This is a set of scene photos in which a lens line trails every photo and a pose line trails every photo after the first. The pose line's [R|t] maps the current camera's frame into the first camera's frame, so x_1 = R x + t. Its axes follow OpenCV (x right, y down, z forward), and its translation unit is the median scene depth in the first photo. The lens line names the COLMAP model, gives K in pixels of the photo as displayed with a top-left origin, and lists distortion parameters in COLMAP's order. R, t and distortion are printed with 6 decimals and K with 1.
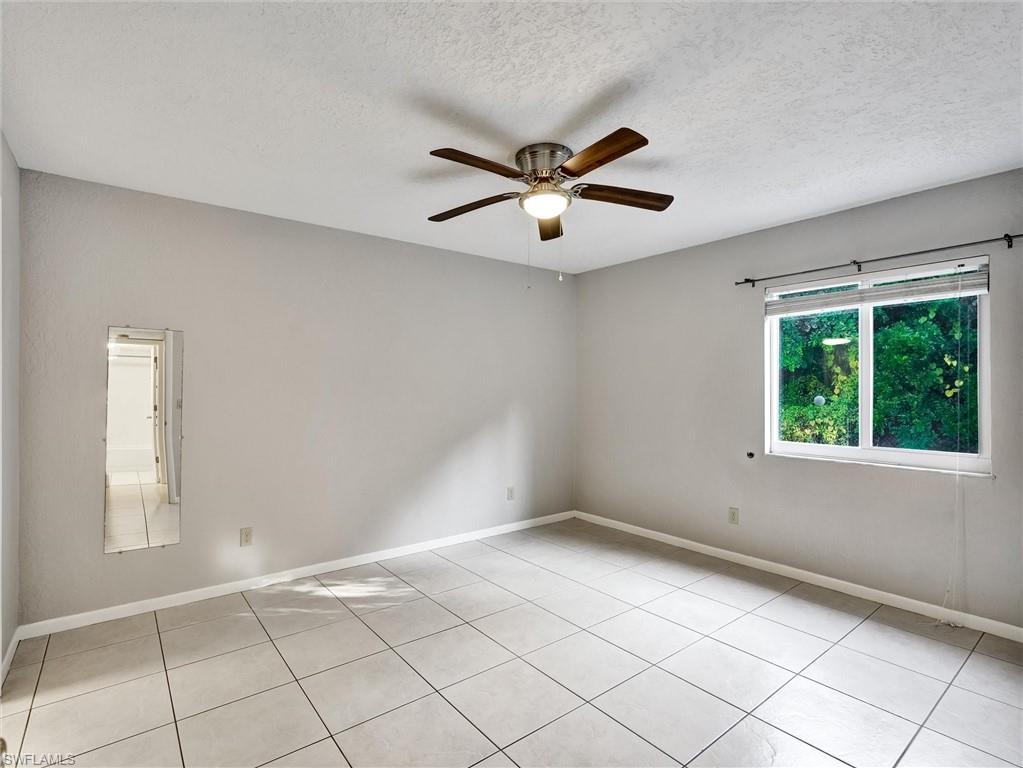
lens RADIAL K [[518.1, 0, 511.5], [0, 518.1, 384.0], [0, 0, 1]] dist [-0.010557, 0.000292]
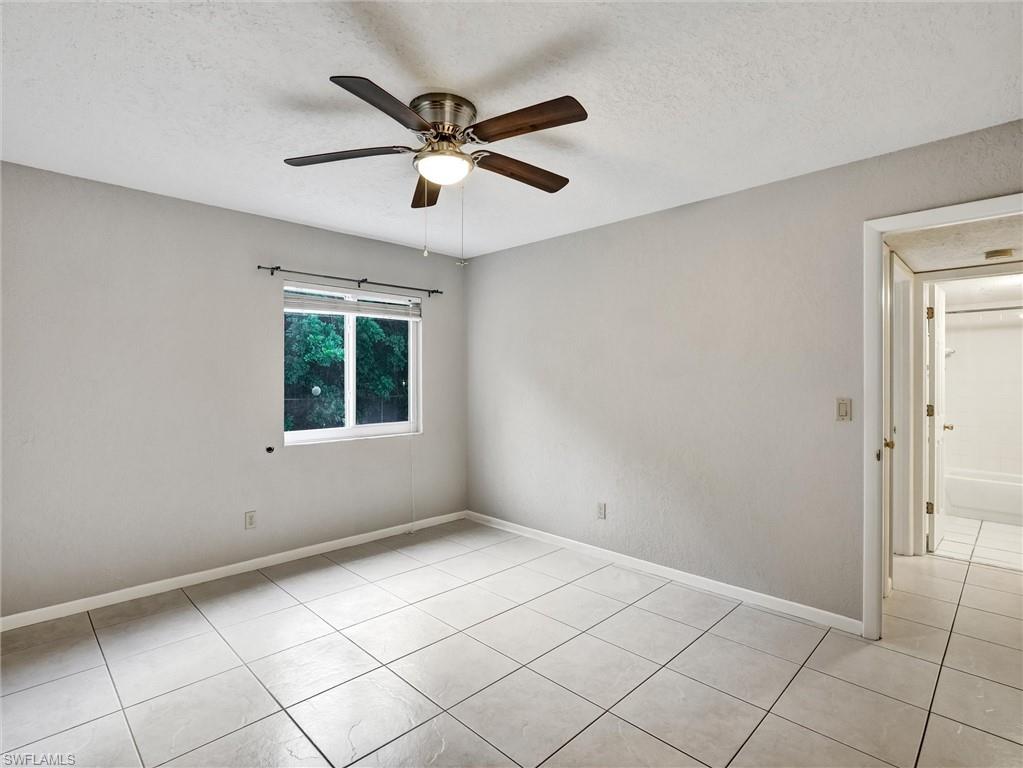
lens RADIAL K [[508.4, 0, 510.4], [0, 508.4, 379.1], [0, 0, 1]] dist [-0.003363, 0.009853]
pose [[-0.108594, -0.002604, 0.994083, -0.602444], [-0.007877, 0.999967, 0.001759, 0.001285], [-0.994055, -0.007640, -0.108611, 0.756188]]
